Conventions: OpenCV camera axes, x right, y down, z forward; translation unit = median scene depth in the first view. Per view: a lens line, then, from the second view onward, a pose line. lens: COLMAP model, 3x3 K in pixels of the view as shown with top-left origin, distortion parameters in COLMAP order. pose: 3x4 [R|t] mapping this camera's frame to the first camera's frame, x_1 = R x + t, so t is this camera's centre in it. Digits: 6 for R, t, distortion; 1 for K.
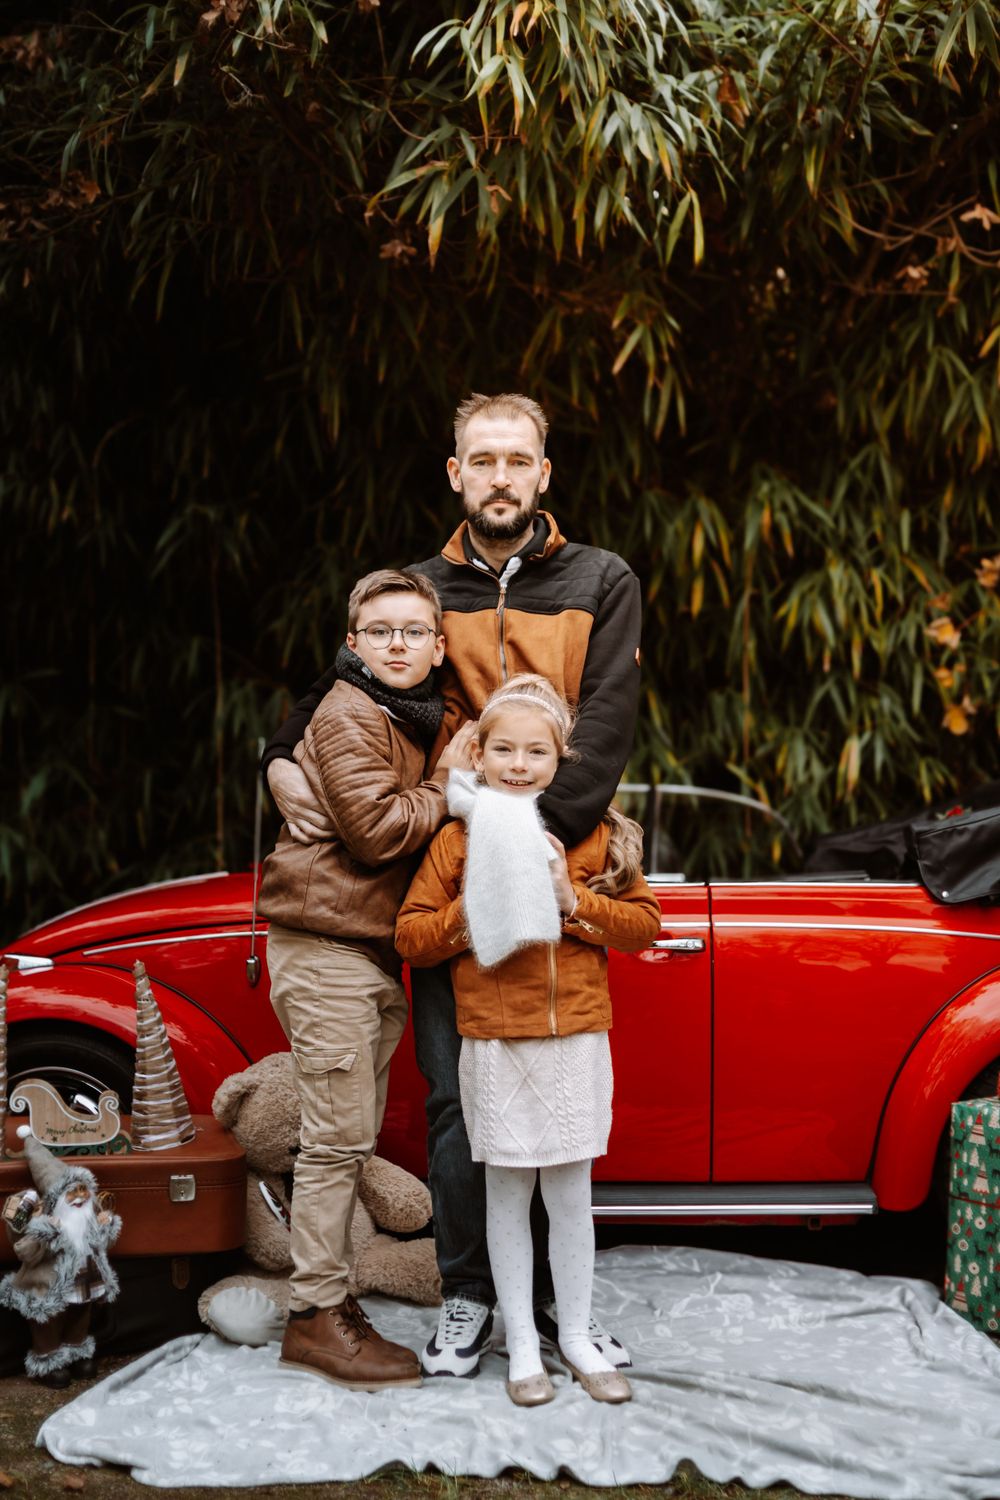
lens RADIAL K [[1502.9, 0, 465.0], [0, 1502.9, 879.8], [0, 0, 1]] dist [0.000639, 0.018637]
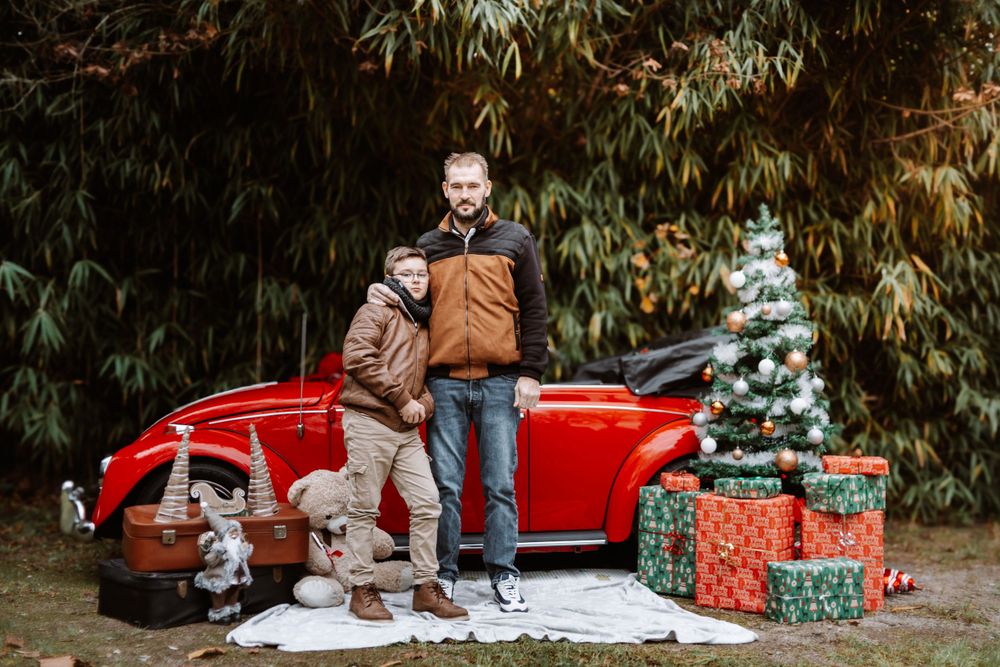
lens RADIAL K [[975.8, 0, 507.7], [0, 975.8, 342.8], [0, 0, 1]] dist [0.000611, -0.007512]
pose [[0.988007, 0.003816, 0.154362, -0.078679], [0.004295, 0.998628, -0.052182, 0.014409], [-0.154349, 0.052219, 0.986635, -0.358141]]
